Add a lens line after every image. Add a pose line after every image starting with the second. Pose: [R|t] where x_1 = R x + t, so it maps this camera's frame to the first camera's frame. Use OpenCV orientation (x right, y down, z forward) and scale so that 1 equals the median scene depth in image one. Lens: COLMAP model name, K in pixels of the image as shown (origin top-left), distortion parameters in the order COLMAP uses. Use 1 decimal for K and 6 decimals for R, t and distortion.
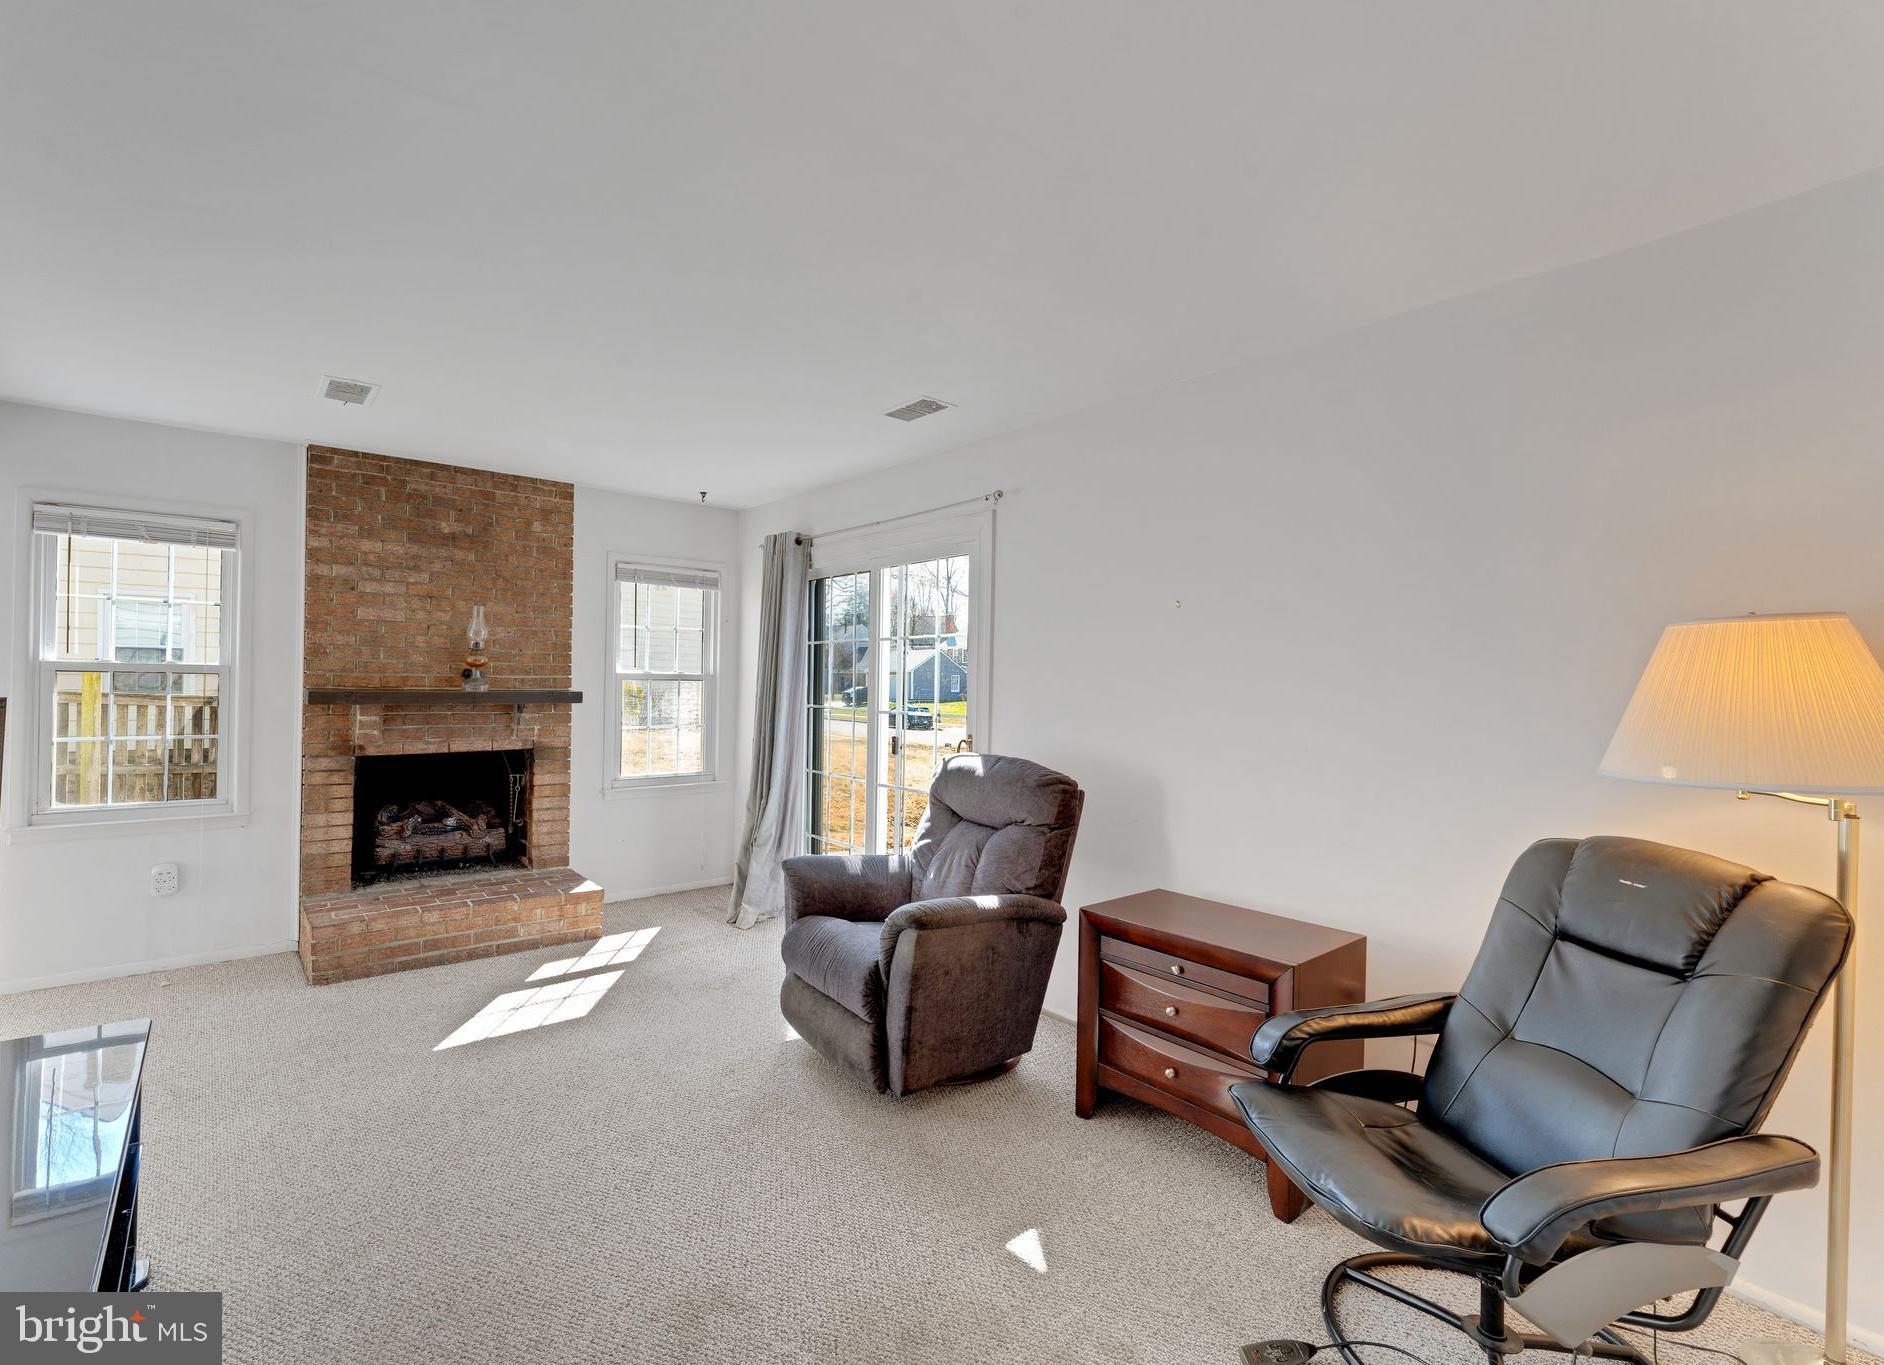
lens RADIAL K [[903.5, 0, 936.4], [0, 903.5, 686.3], [0, 0, 1]] dist [-0.004809, -0.000447]
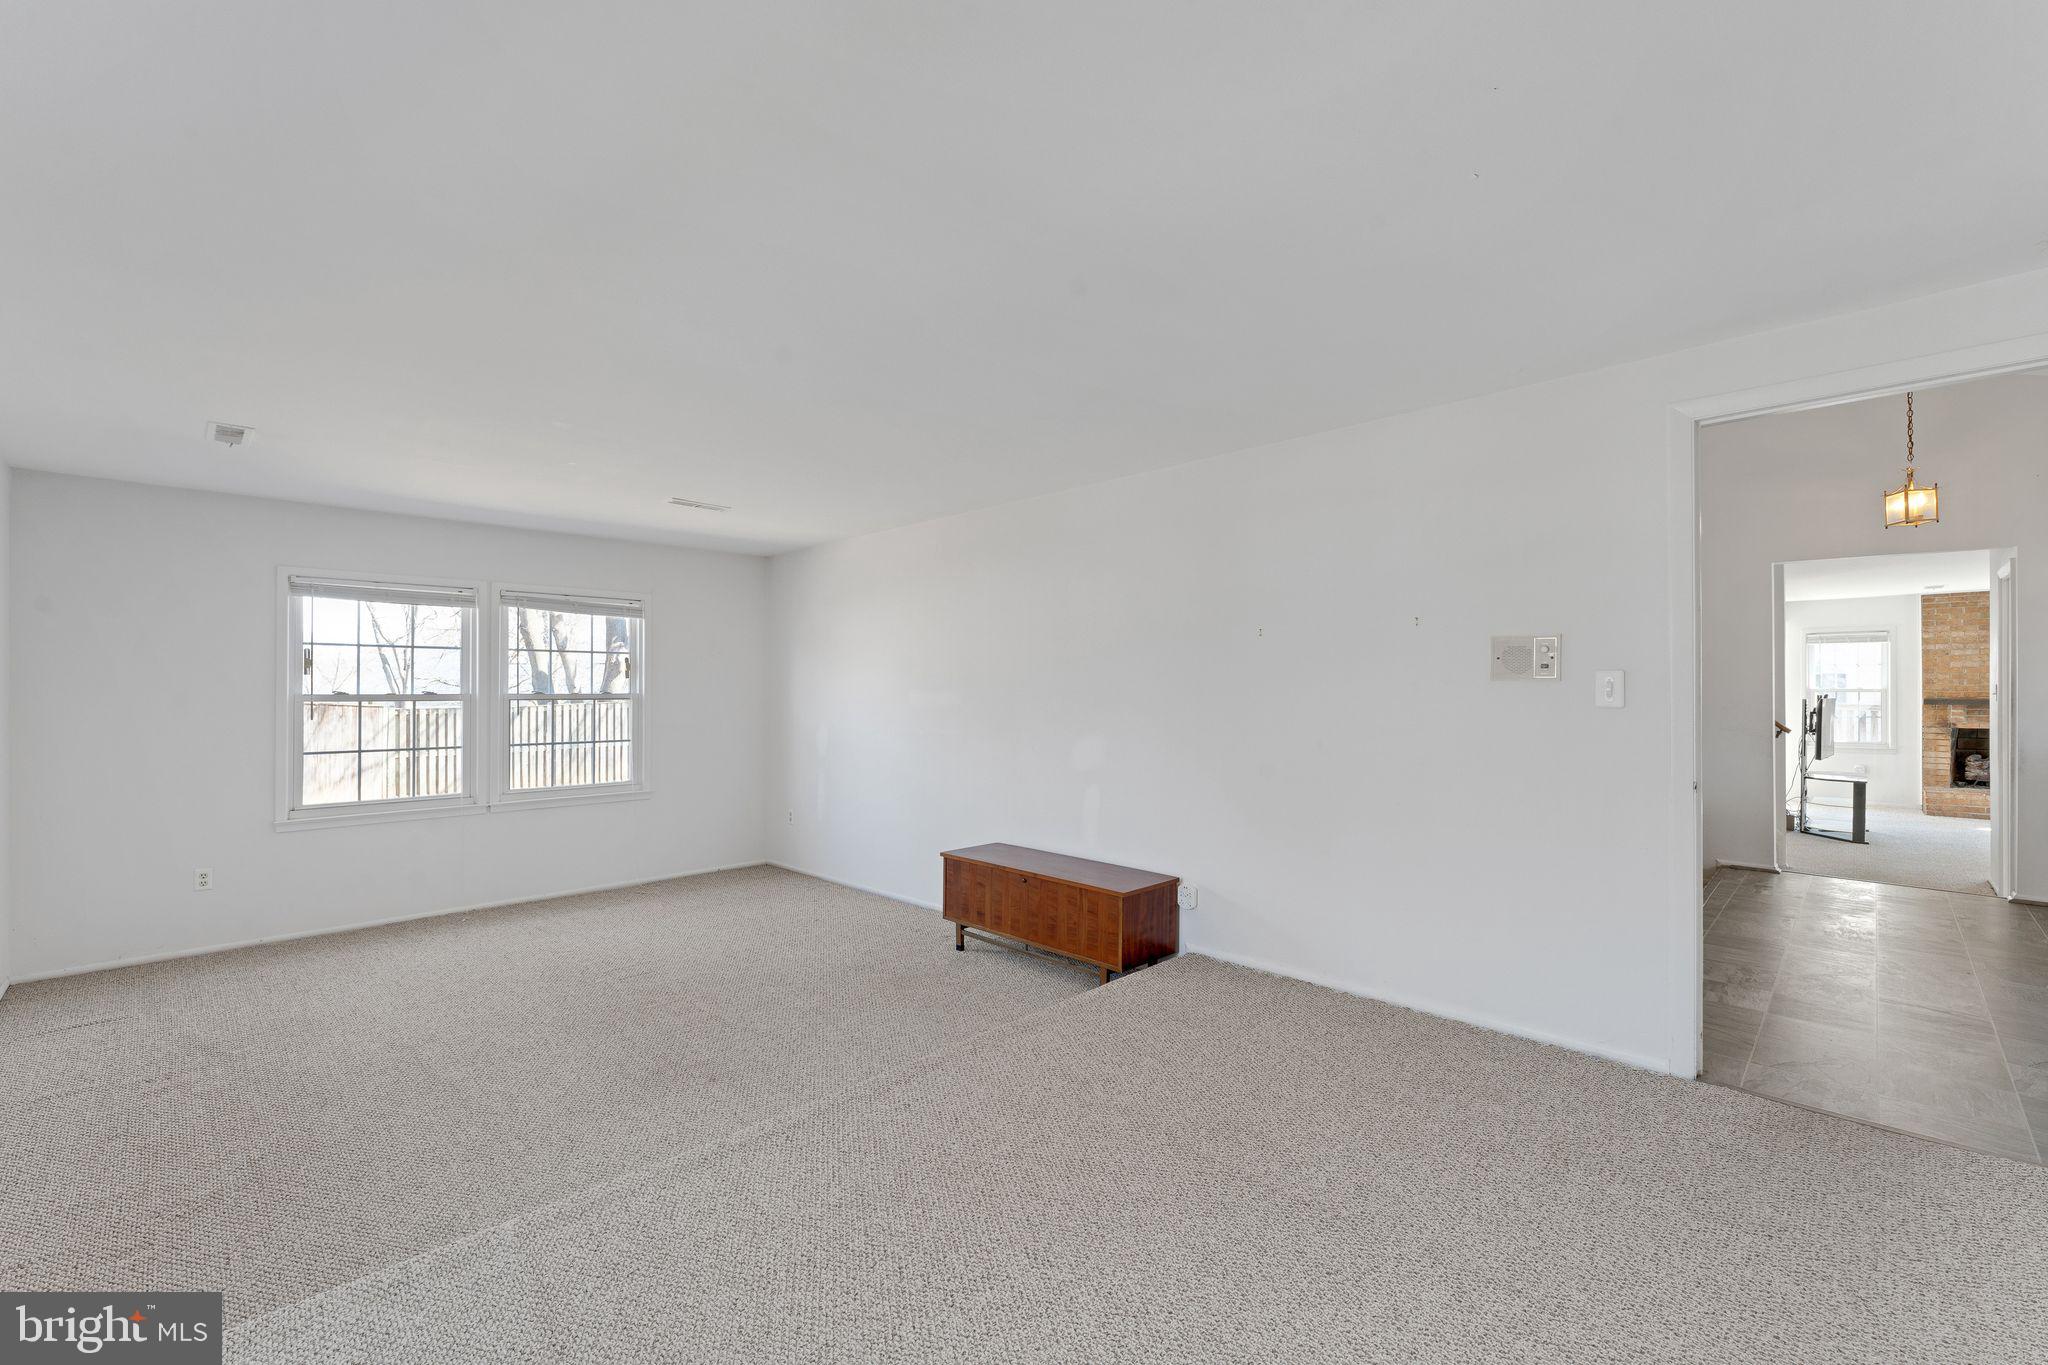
lens RADIAL K [[826.2, 0, 1015.4], [0, 826.2, 686.3], [0, 0, 1]] dist [0.000149, -0.000239]
pose [[0.091994, -0.021141, -0.995535, 1.225324], [0.003505, 0.999775, -0.020908, 0.008690], [0.995753, -0.001566, 0.092047, -1.553595]]
